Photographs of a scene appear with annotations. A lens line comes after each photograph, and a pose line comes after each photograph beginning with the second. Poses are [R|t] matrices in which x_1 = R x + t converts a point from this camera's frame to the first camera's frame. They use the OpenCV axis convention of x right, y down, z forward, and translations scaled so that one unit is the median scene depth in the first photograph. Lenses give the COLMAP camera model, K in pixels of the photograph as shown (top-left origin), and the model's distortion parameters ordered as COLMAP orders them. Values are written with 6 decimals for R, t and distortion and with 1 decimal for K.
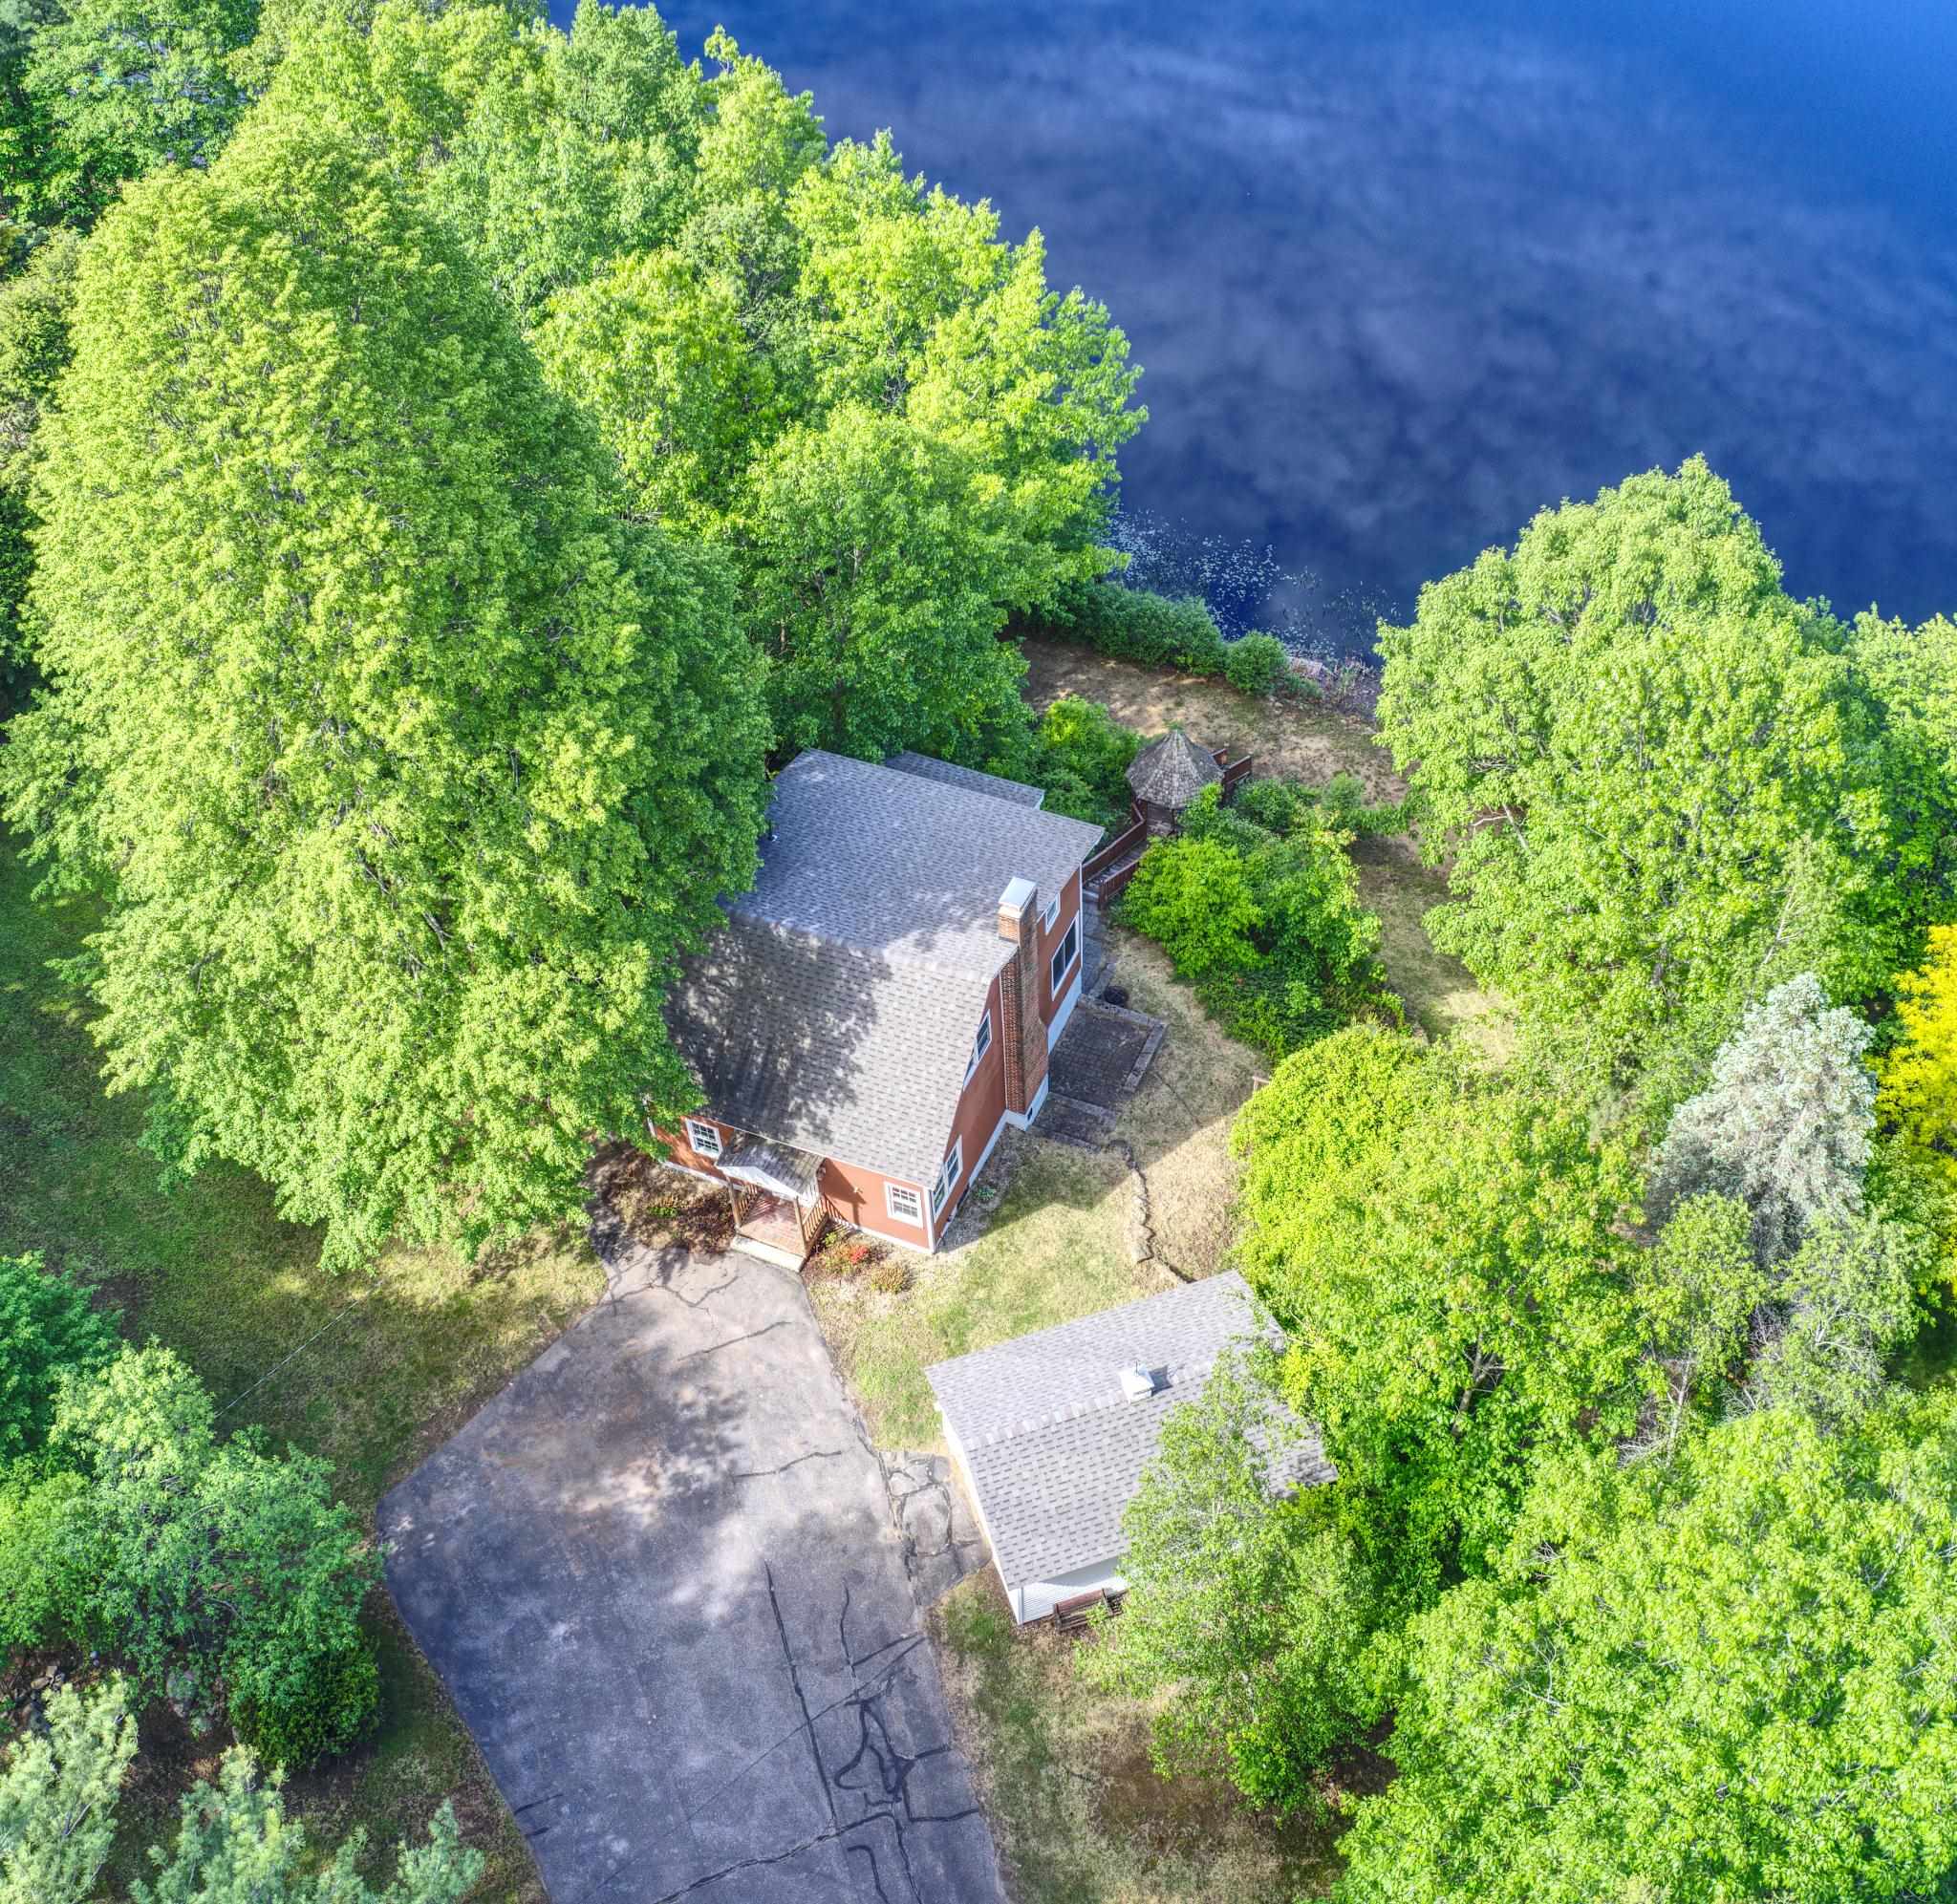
lens RADIAL K [[2268.5, 0, 978.5], [0, 2268.5, 952.0], [0, 0, 1]] dist [-0.196471, 0.047821]
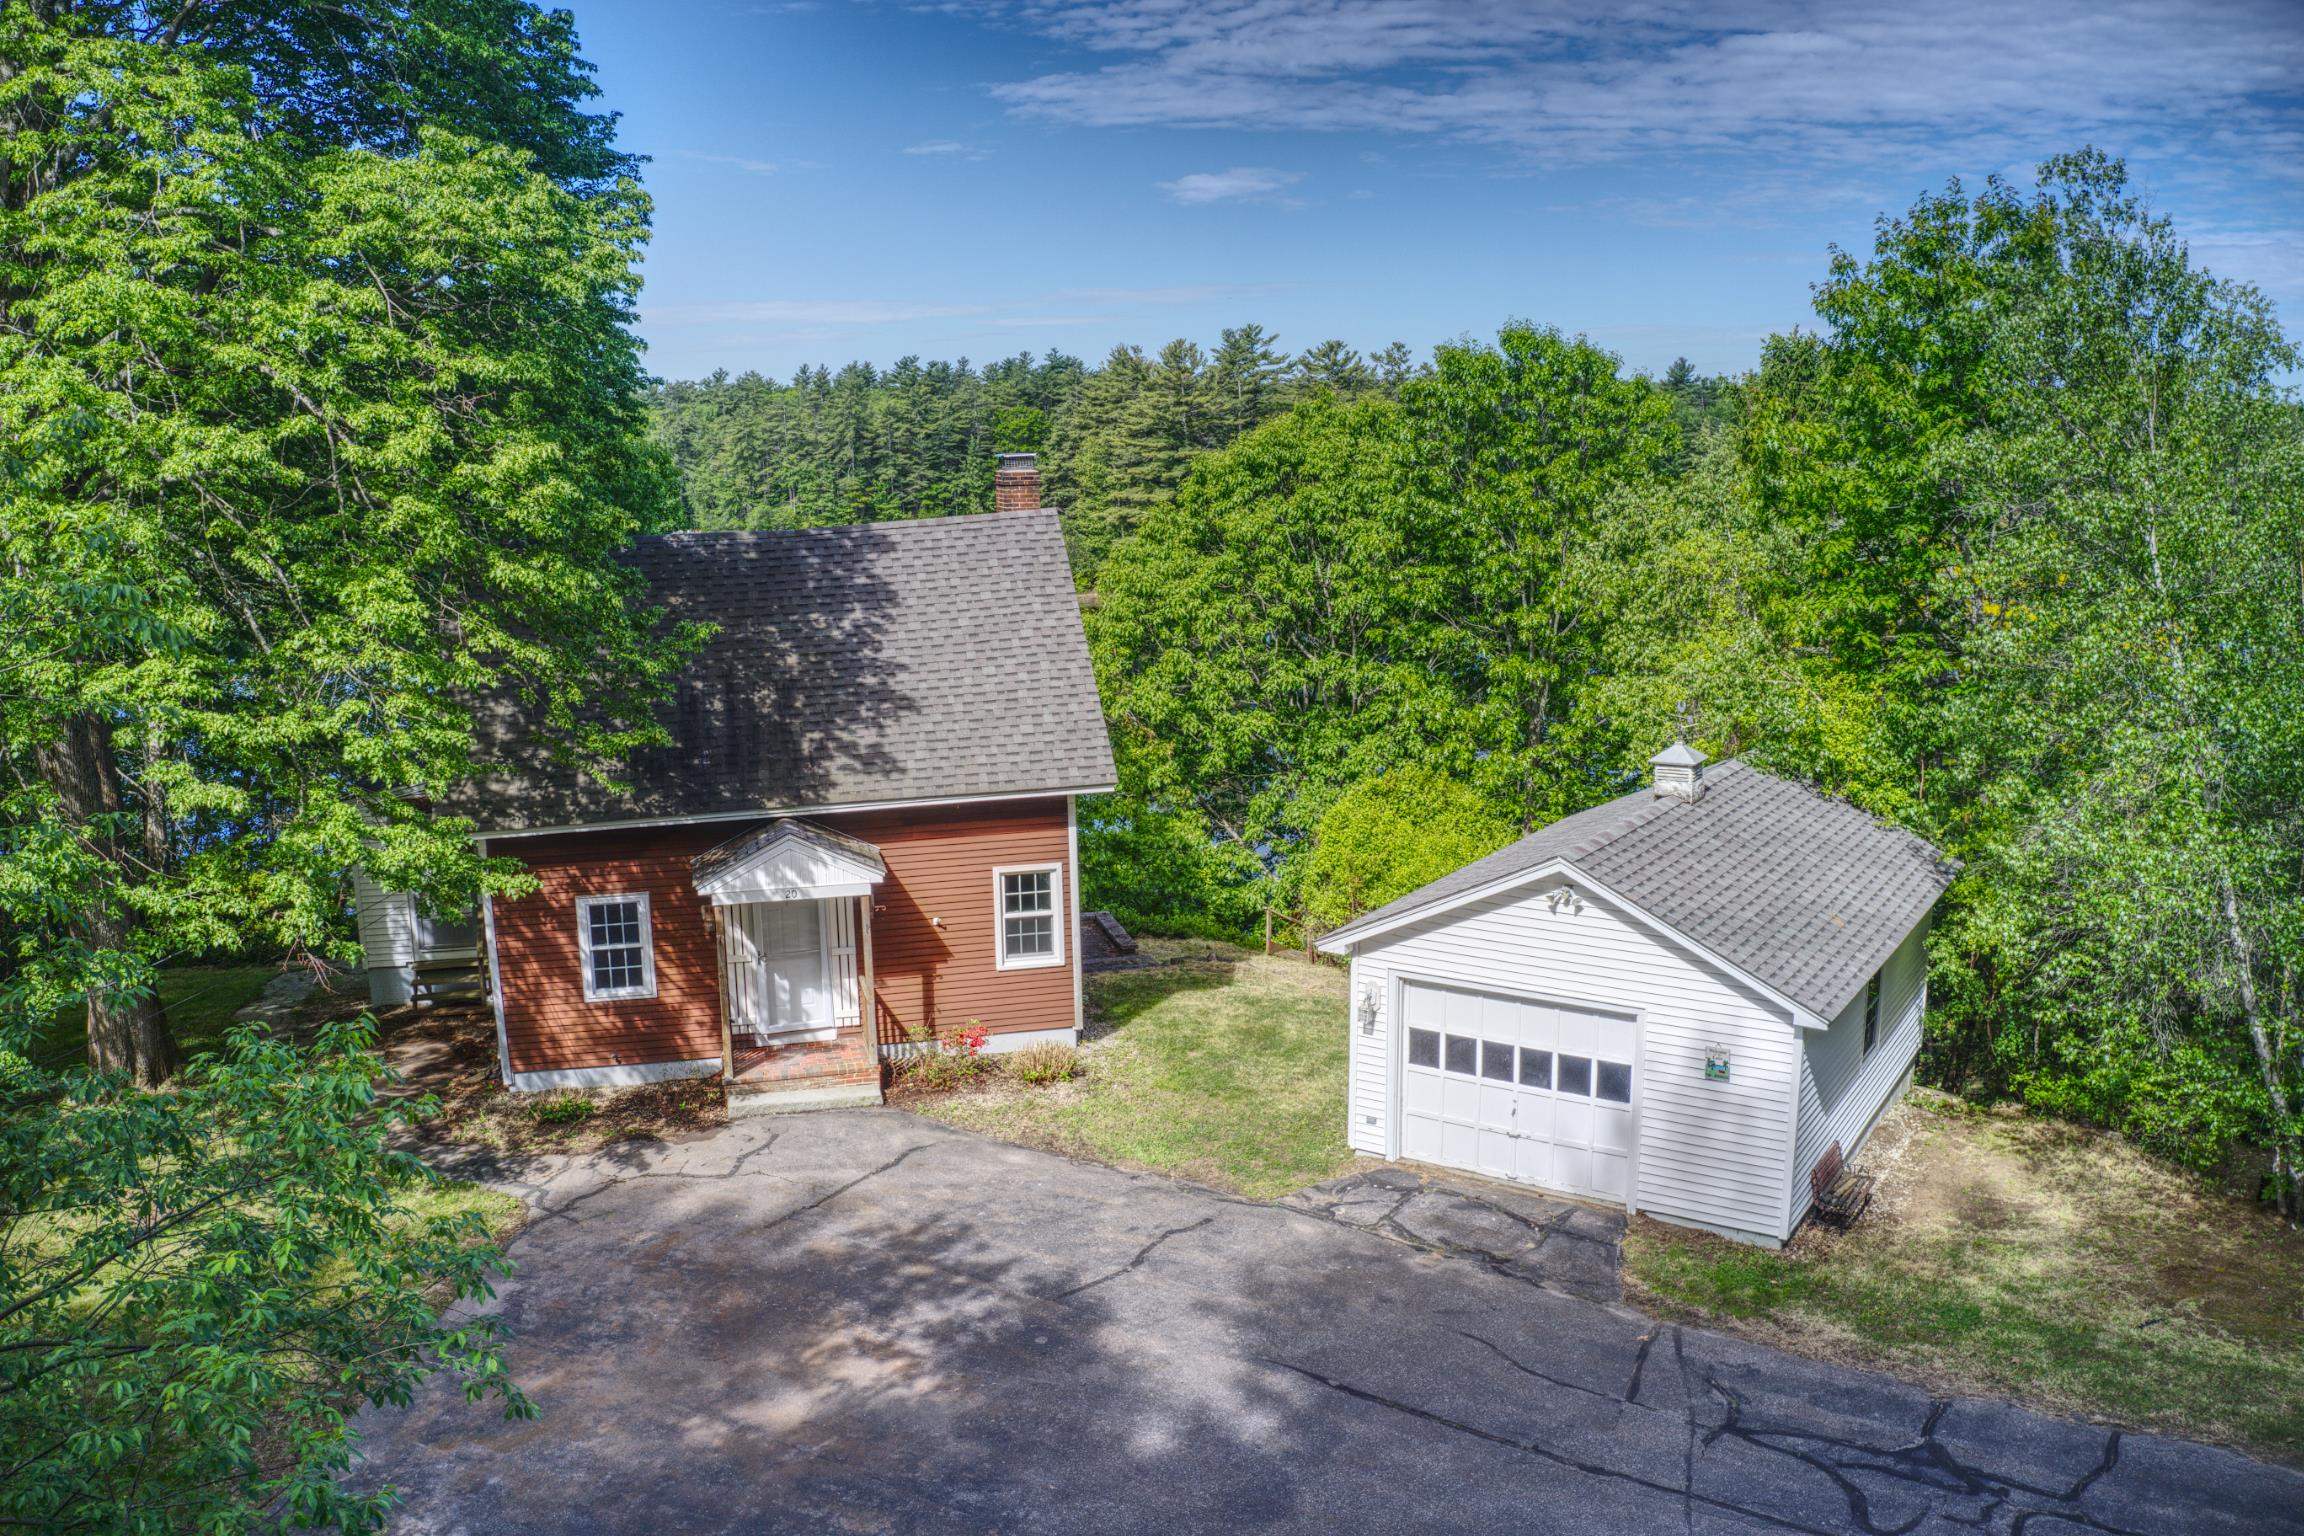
lens RADIAL K [[1839.0, 0, 1152.0], [0, 1839.0, 768.0], [0, 0, 1]] dist [-0.188283, 0.024326]
pose [[0.798056, -0.082938, 0.596848, -0.280389], [0.437607, 0.760691, -0.479426, 0.319974], [-0.414254, 0.643794, 0.643368, 0.690907]]
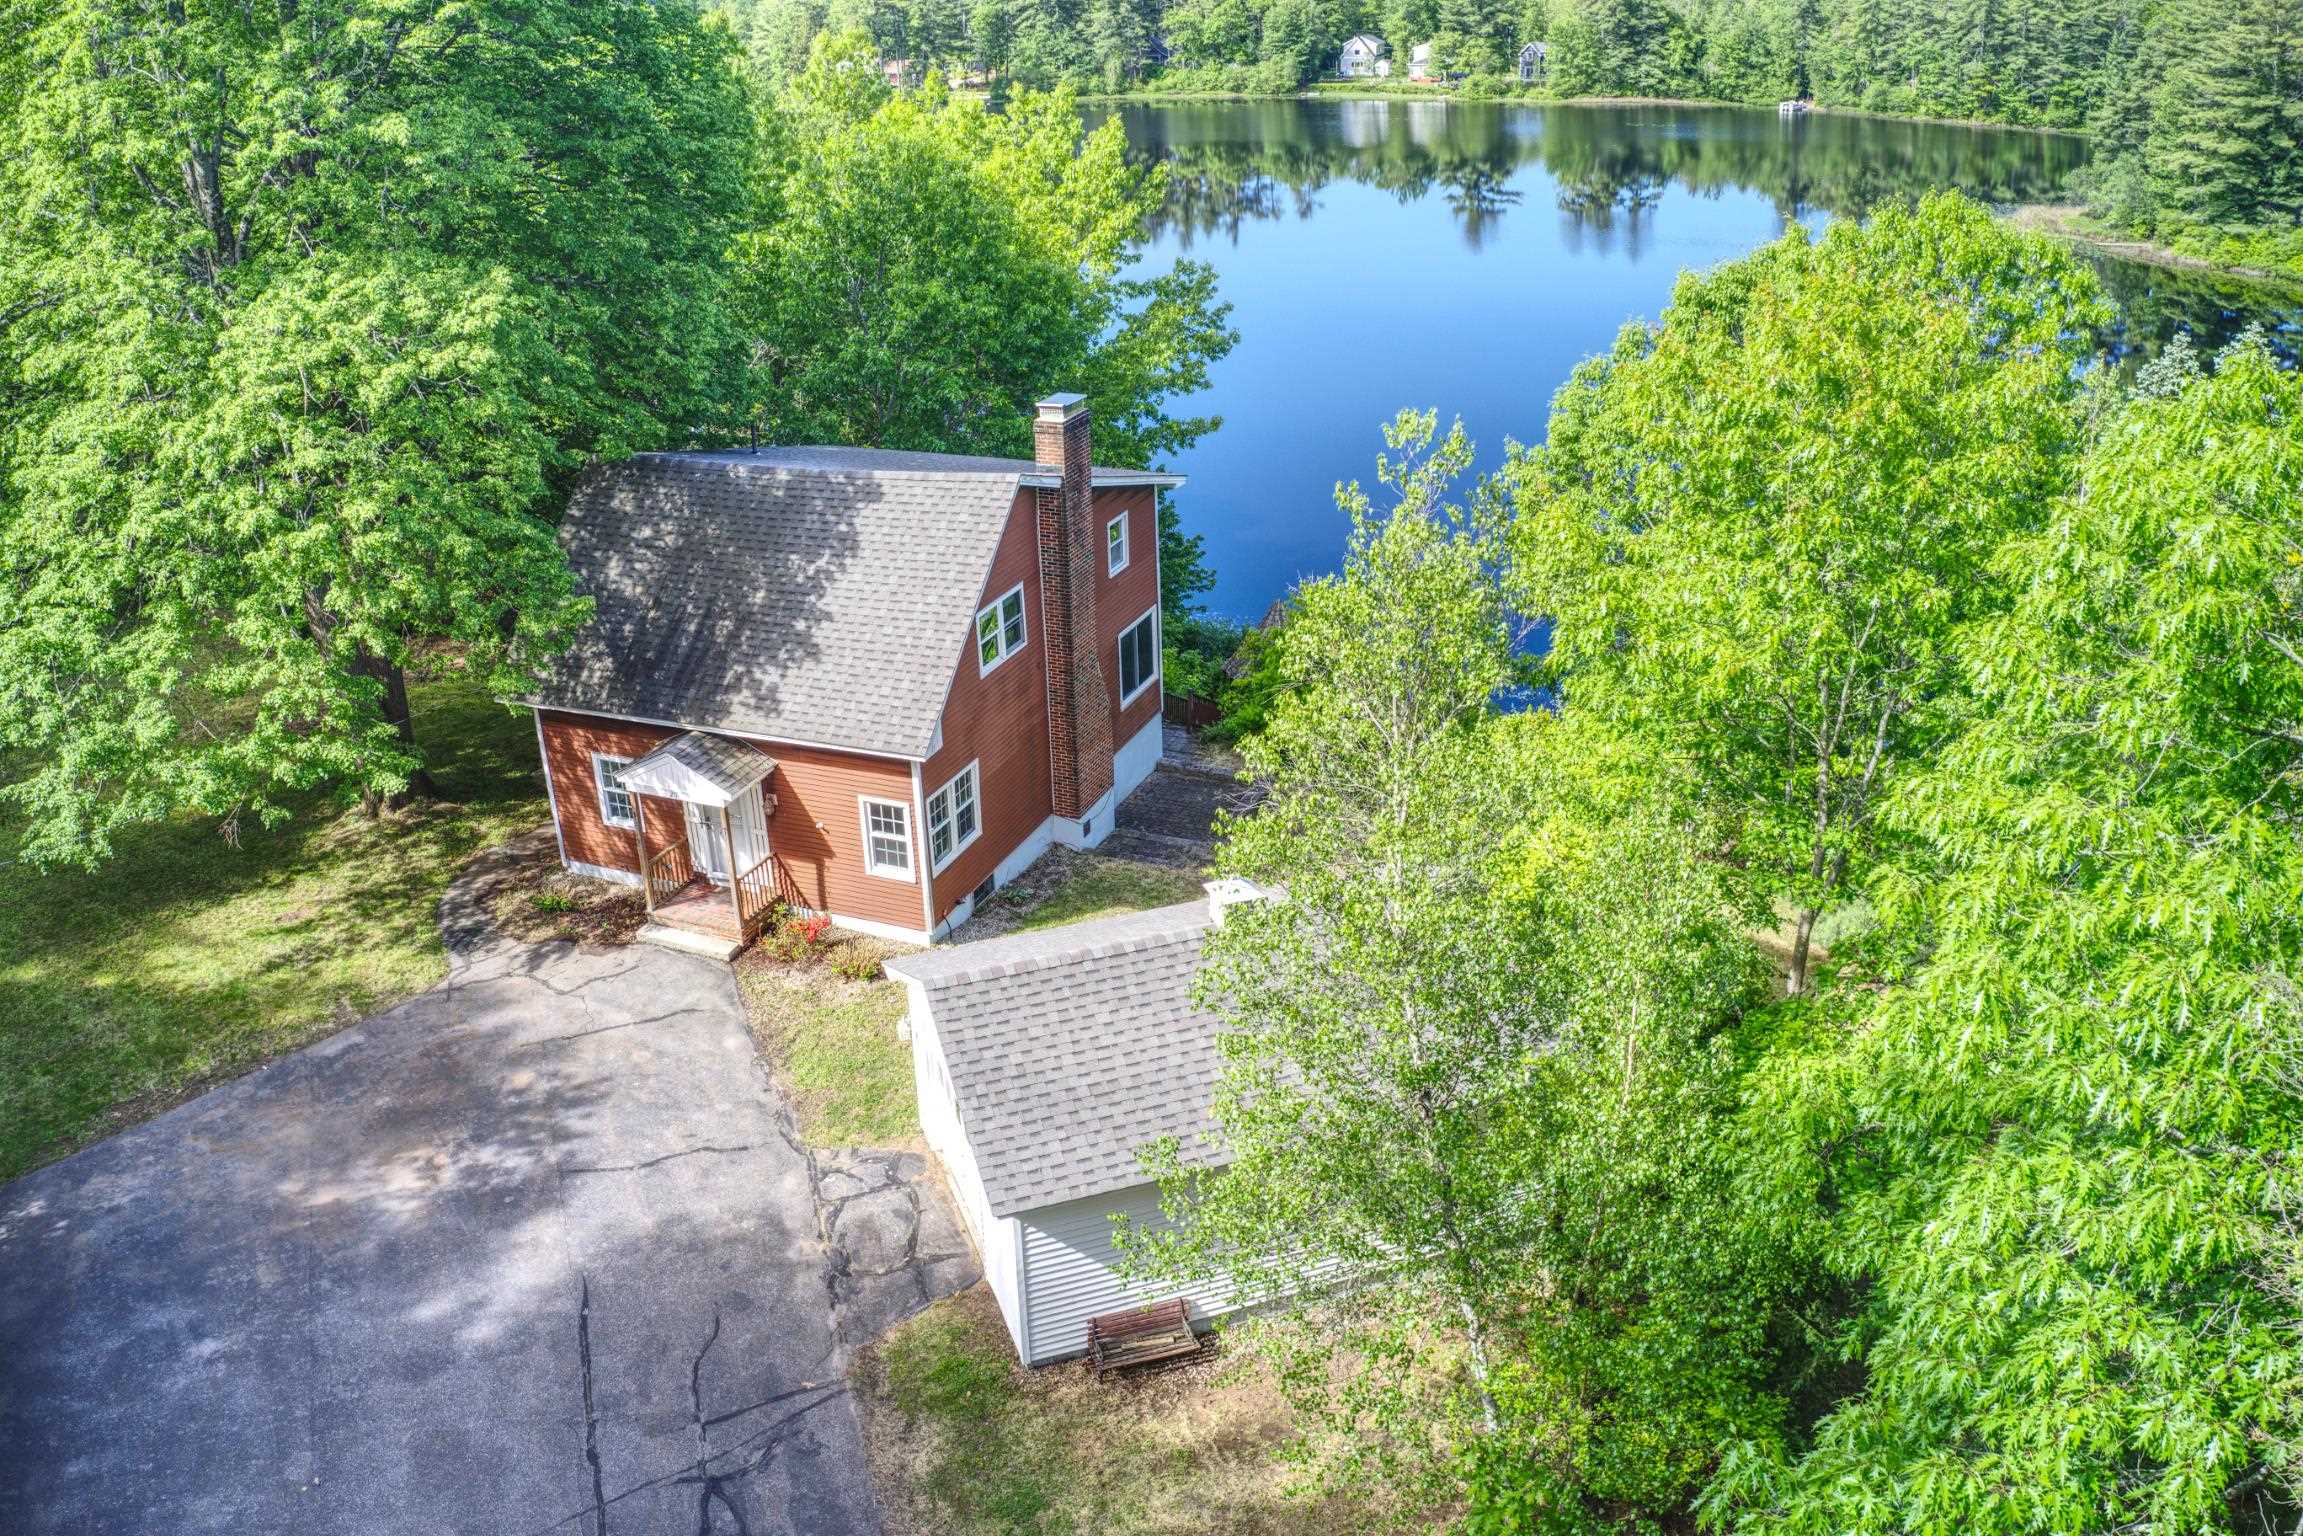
lens RADIAL K [[1834.1, 0, 1112.7], [0, 1834.1, 790.8], [0, 0, 1]] dist [-0.202799, 0.040798]
pose [[0.999953, 0.007554, -0.006124, 0.037591], [-0.009345, 0.920596, -0.390405, 0.315803], [0.002689, 0.390443, 0.920623, 0.510092]]
